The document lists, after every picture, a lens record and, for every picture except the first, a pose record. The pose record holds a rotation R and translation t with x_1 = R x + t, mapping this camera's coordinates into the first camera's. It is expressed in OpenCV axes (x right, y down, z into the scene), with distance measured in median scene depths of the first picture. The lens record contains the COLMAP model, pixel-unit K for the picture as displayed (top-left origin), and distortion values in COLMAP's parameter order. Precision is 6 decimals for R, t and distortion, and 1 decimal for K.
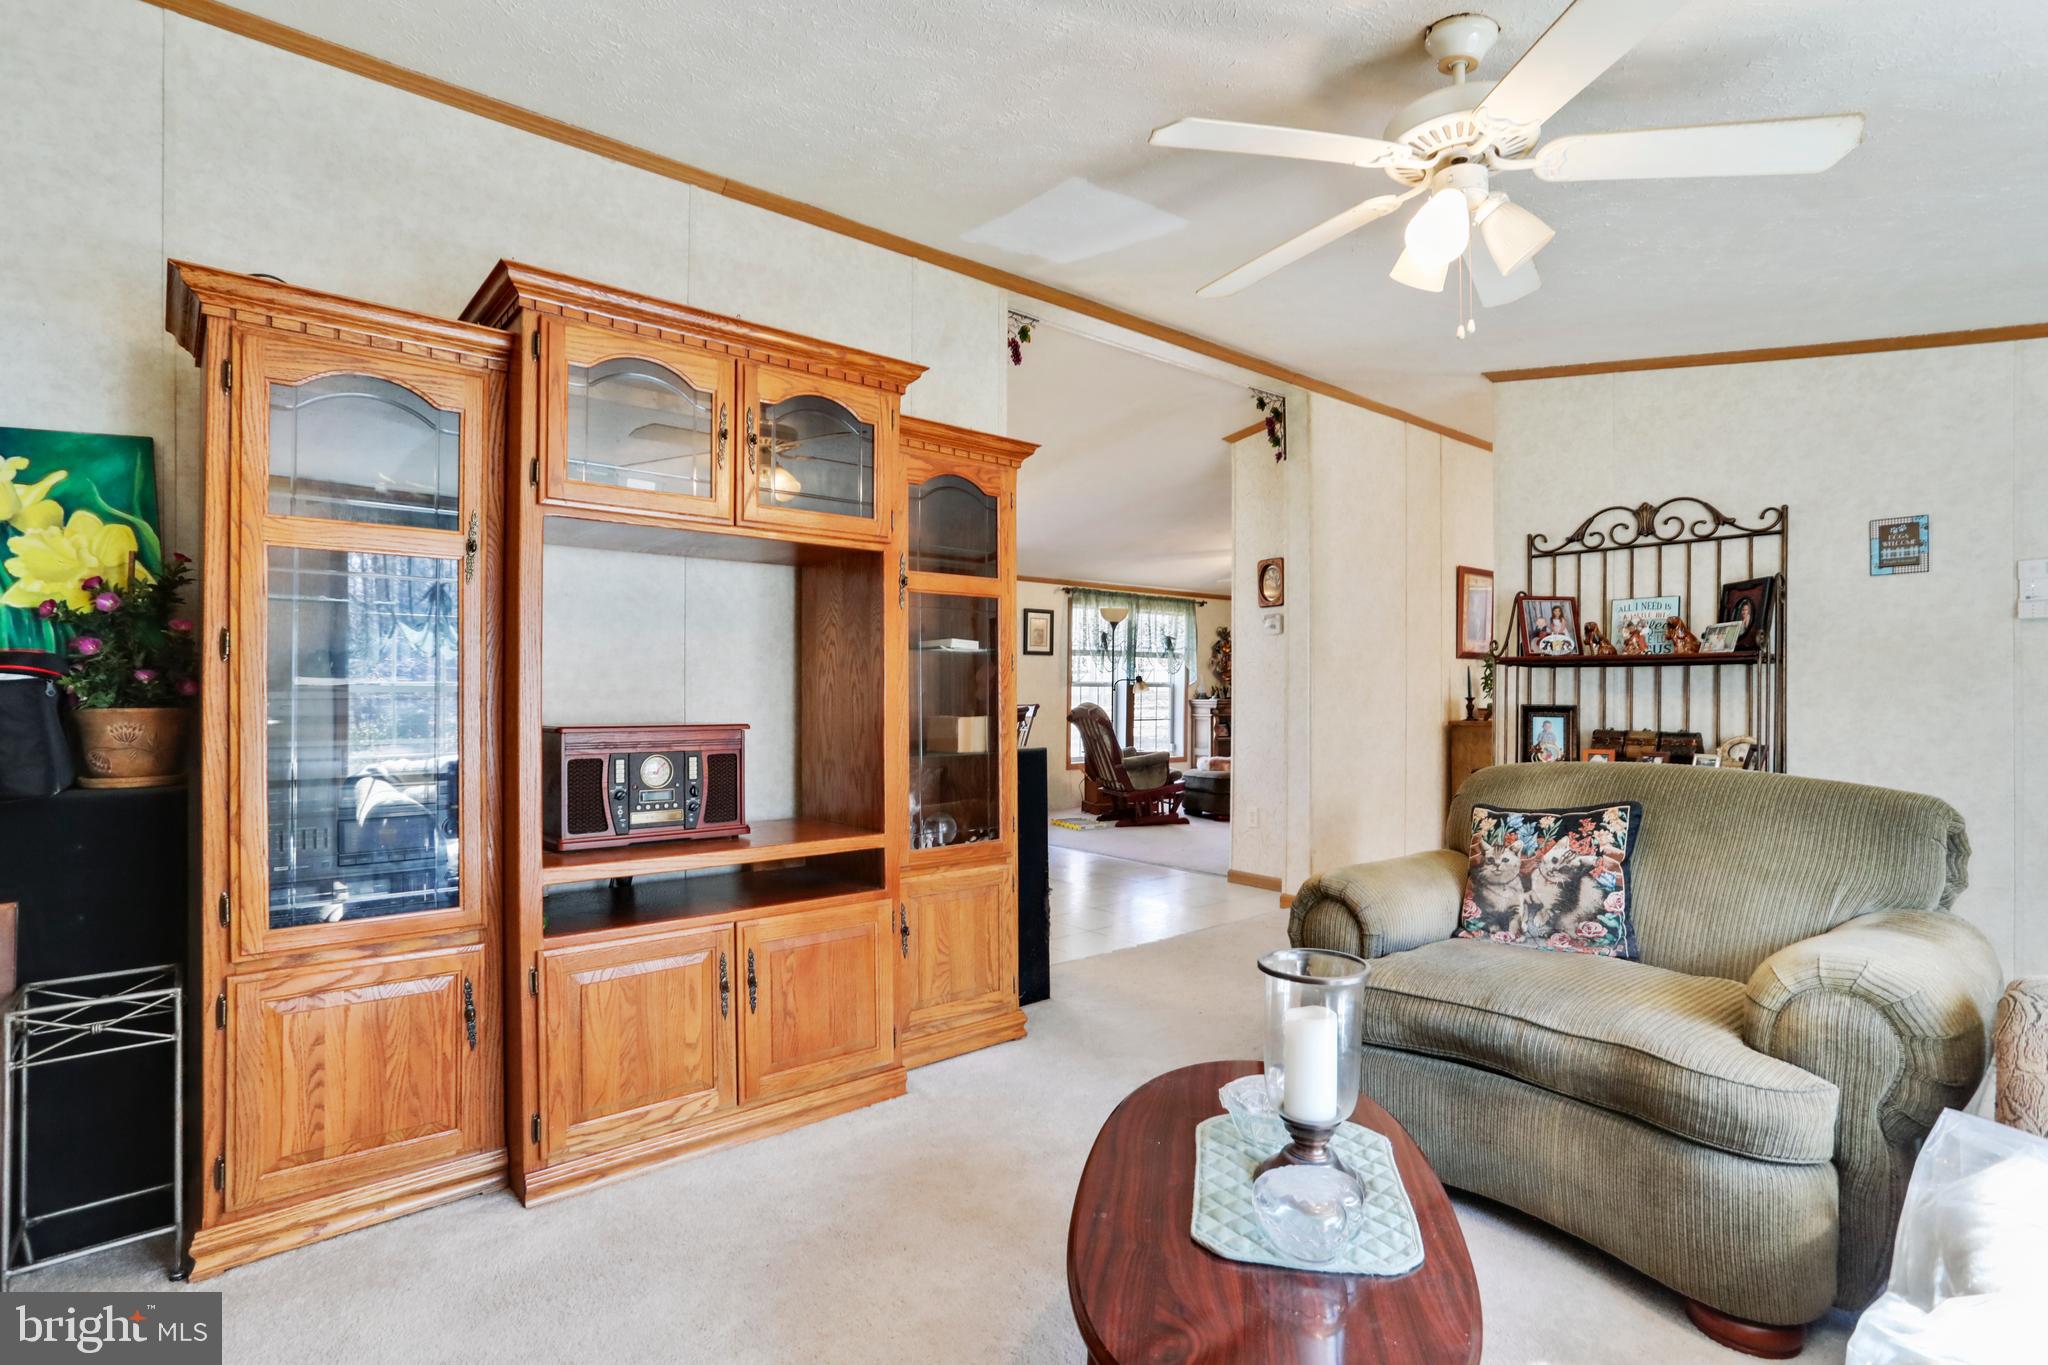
lens RADIAL K [[1011.0, 0, 1028.9], [0, 1011.0, 689.9], [0, 0, 1]] dist [-0.057157, 0.033701]
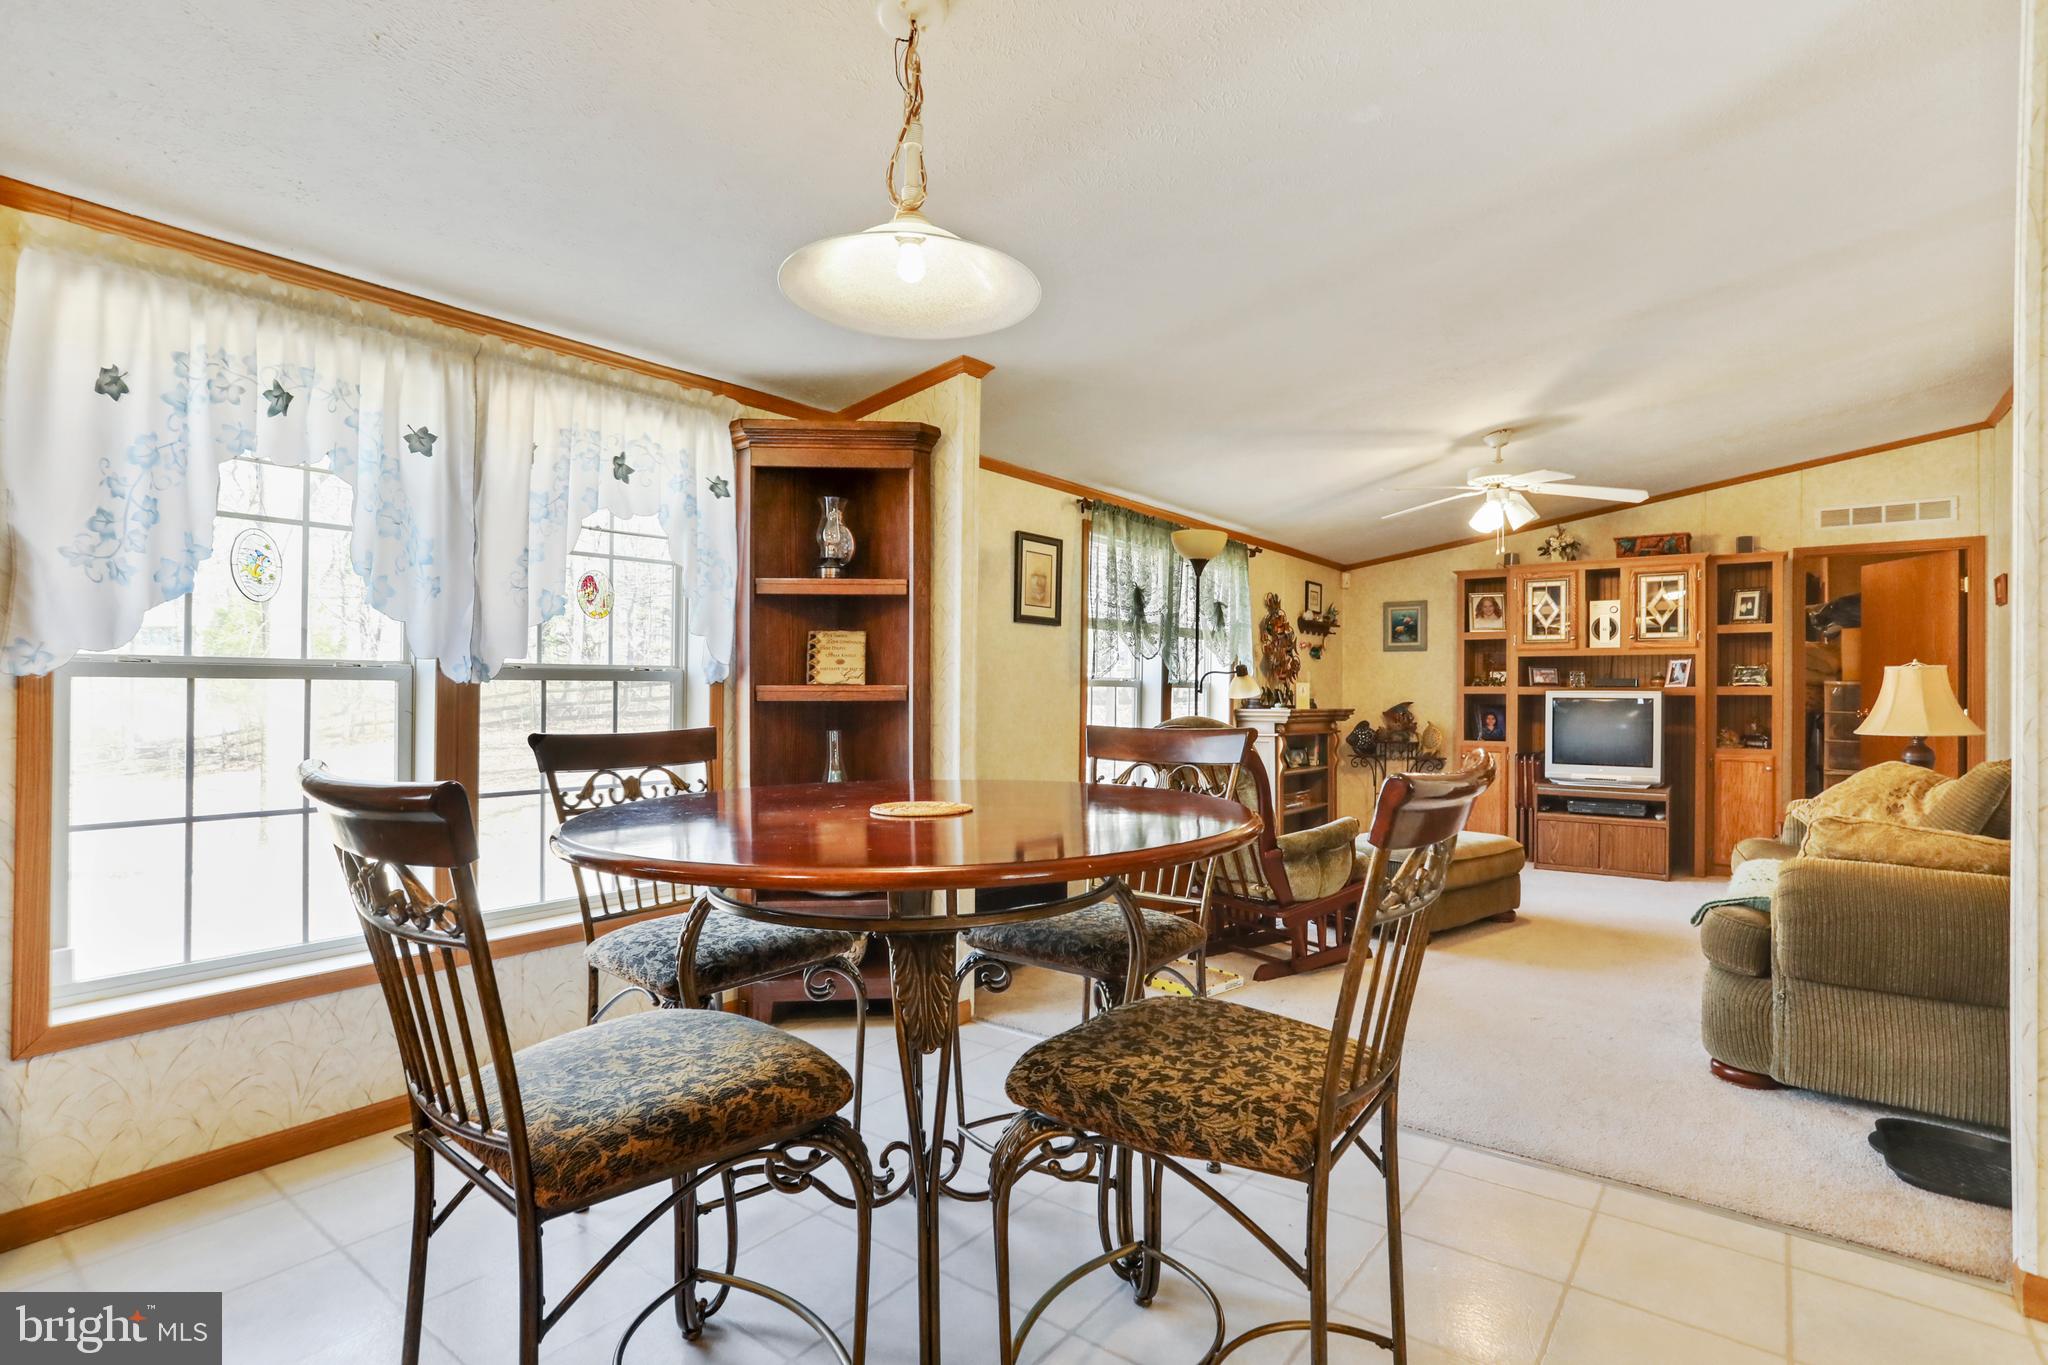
lens RADIAL K [[1011.0, 0, 1028.9], [0, 1011.0, 689.9], [0, 0, 1]] dist [-0.057157, 0.033701]
pose [[0.977325, 0.007305, 0.211618, -0.095513], [-0.007175, 0.999973, -0.001383, 0.000008], [-0.211622, -0.000166, 0.977351, 0.453344]]
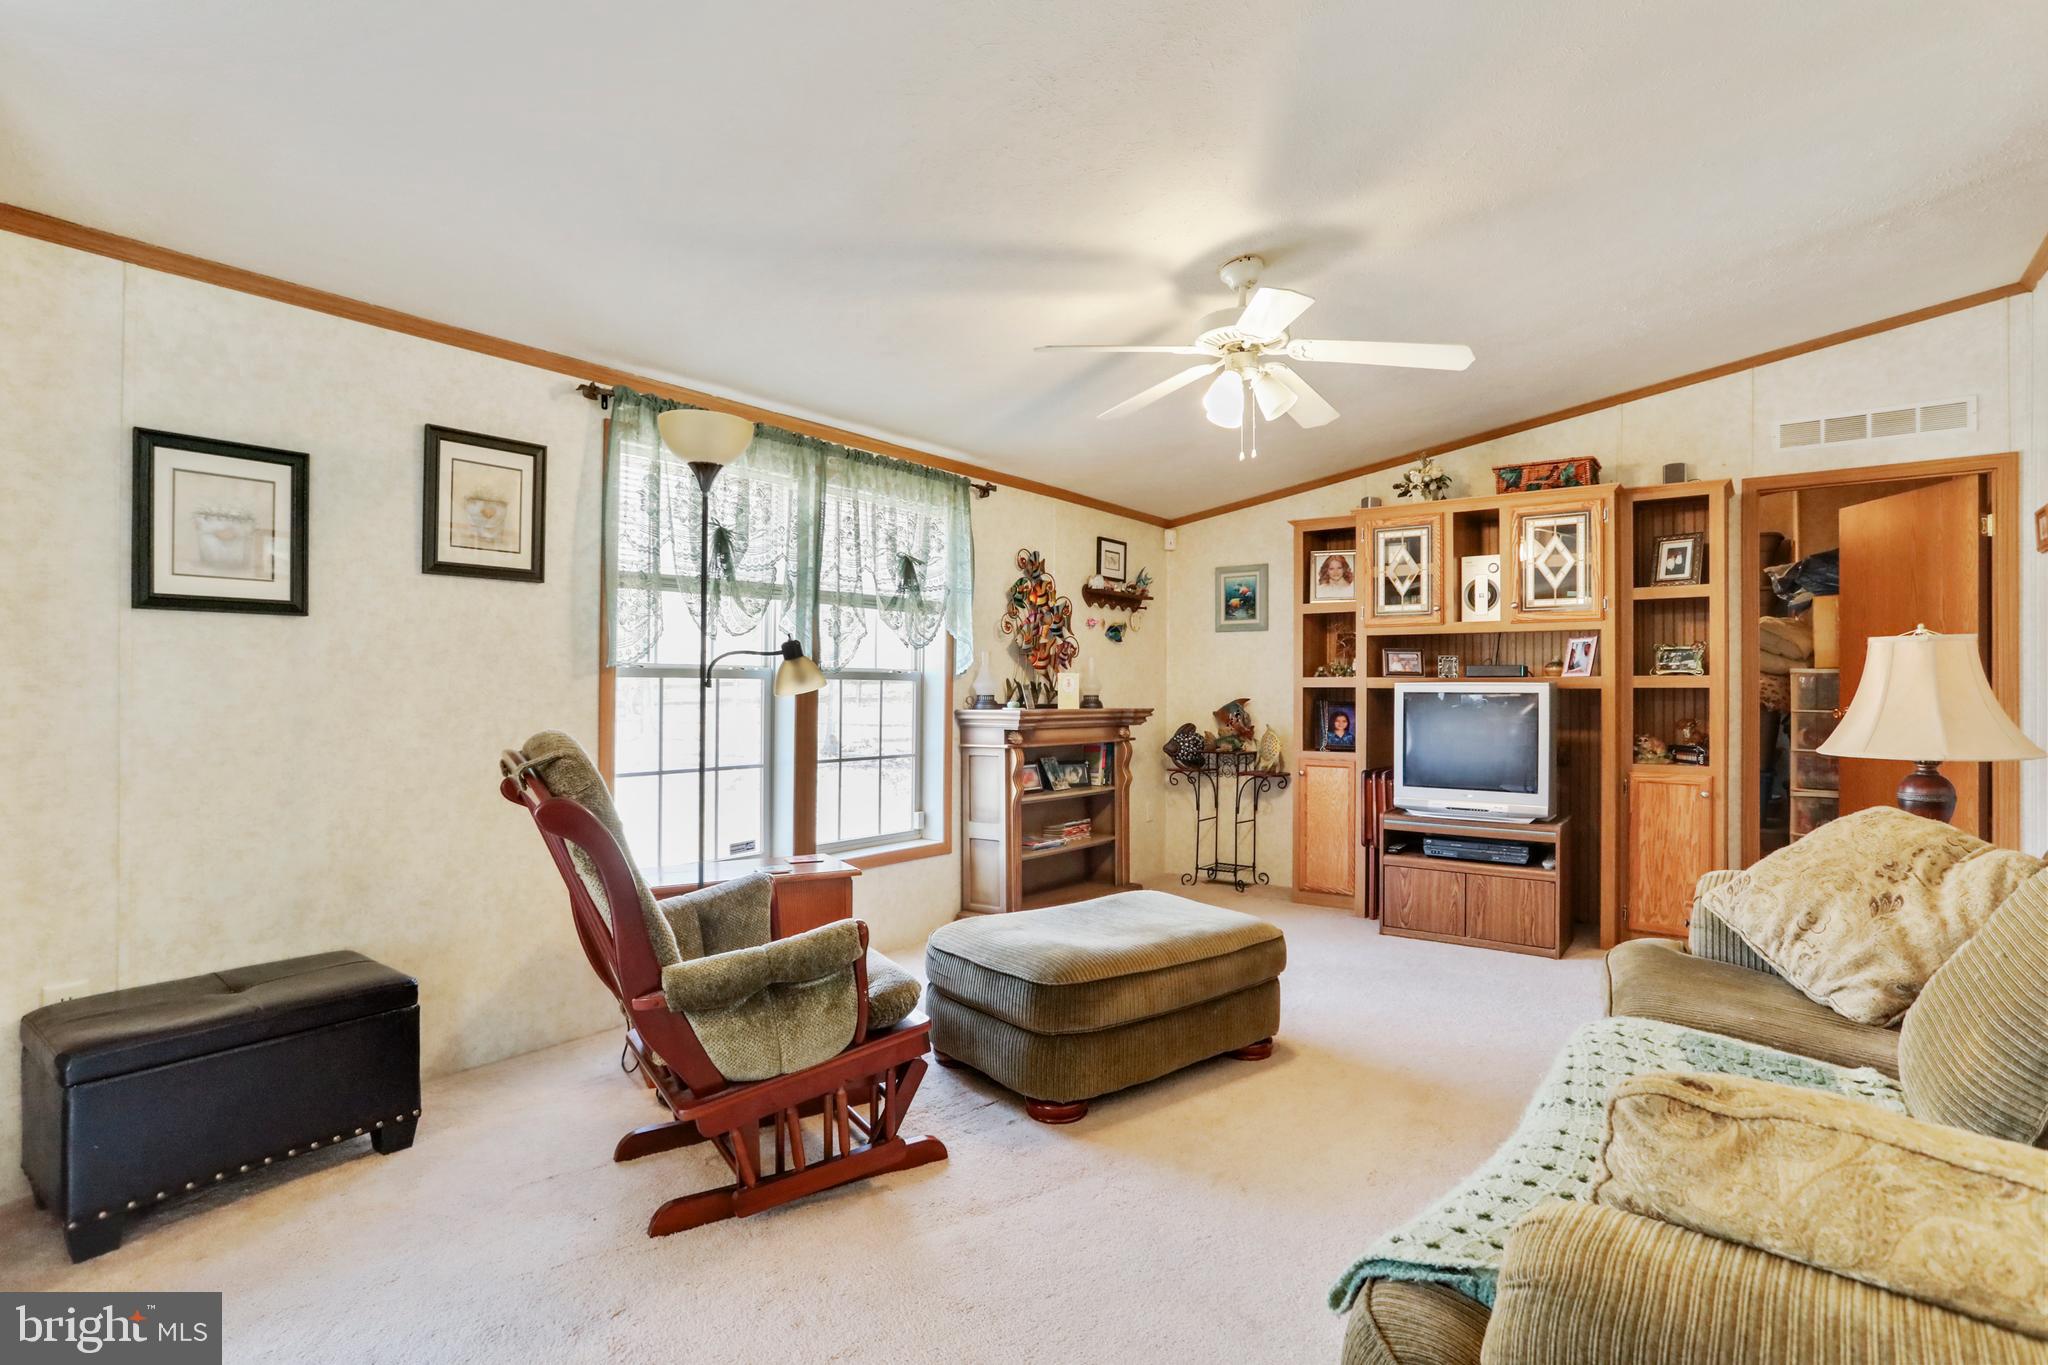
lens RADIAL K [[1011.0, 0, 1028.9], [0, 1011.0, 689.9], [0, 0, 1]] dist [-0.057157, 0.033701]
pose [[0.976208, 0.002610, 0.216820, 0.100097], [-0.003287, 0.999991, 0.002761, -0.000176], [-0.216811, -0.003408, 0.976208, 0.598163]]
